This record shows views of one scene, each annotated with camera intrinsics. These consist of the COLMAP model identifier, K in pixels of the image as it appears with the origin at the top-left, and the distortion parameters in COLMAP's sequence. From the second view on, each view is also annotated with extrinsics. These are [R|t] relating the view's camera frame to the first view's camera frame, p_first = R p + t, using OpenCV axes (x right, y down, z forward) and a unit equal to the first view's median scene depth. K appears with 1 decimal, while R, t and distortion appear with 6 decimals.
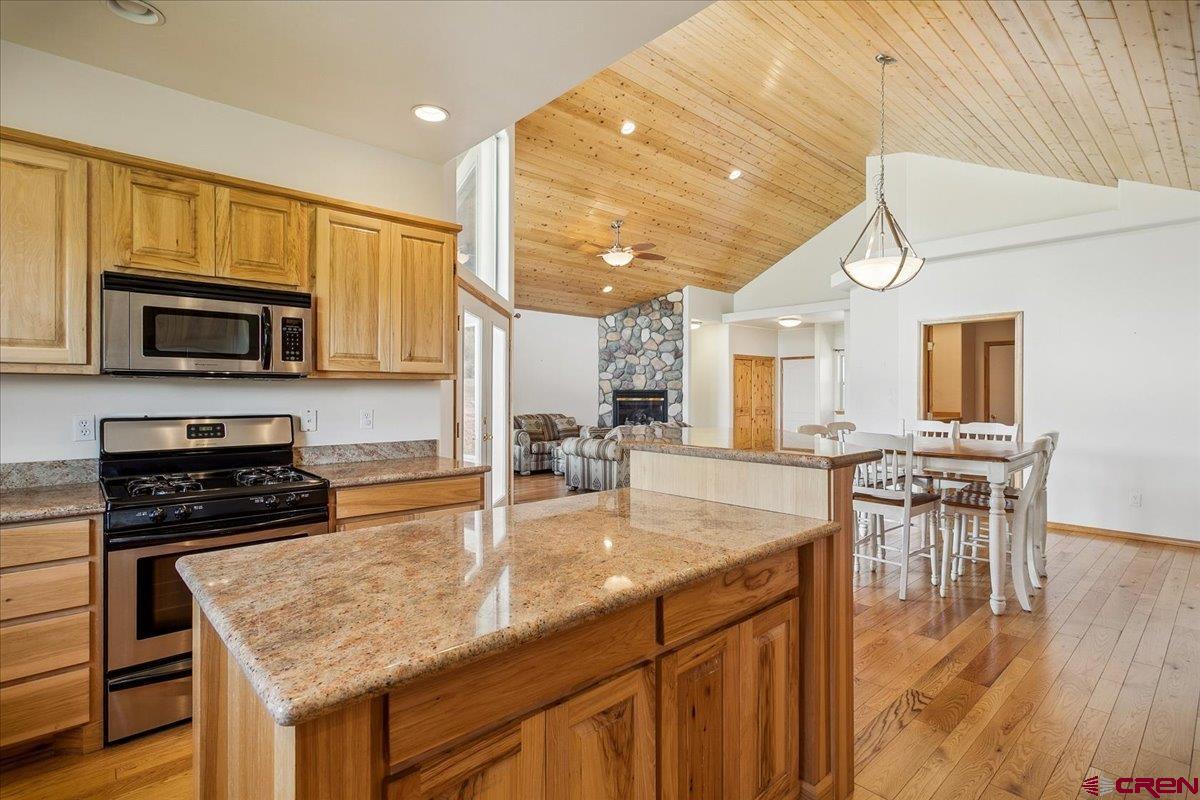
lens RADIAL K [[584.7, 0, 597.0], [0, 584.7, 389.6], [0, 0, 1]] dist [0.001080, 0.000350]
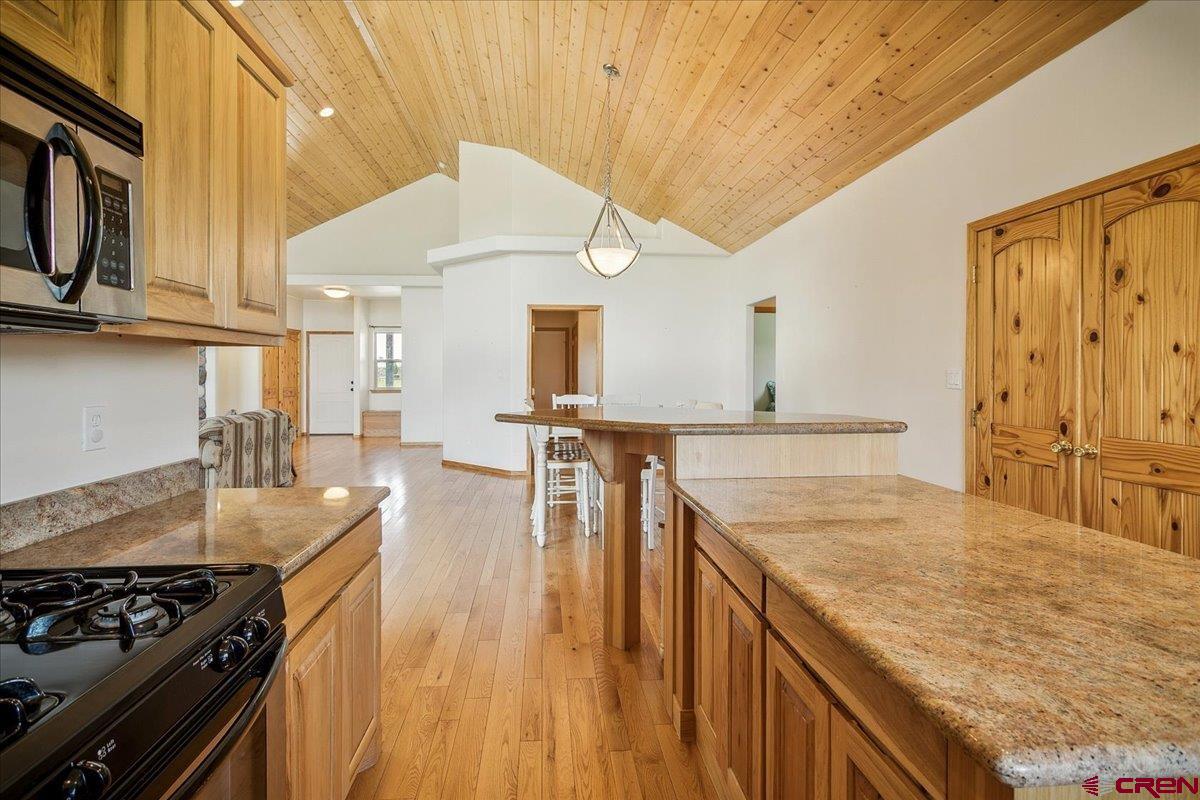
lens RADIAL K [[590.6, 0, 599.3], [0, 590.6, 374.8], [0, 0, 1]] dist [0.004037, 0.002002]
pose [[0.599790, -0.005734, 0.800137, -0.529062], [-0.003339, 0.999948, 0.009669, 0.003700], [-0.800150, -0.008471, 0.599740, 0.422165]]
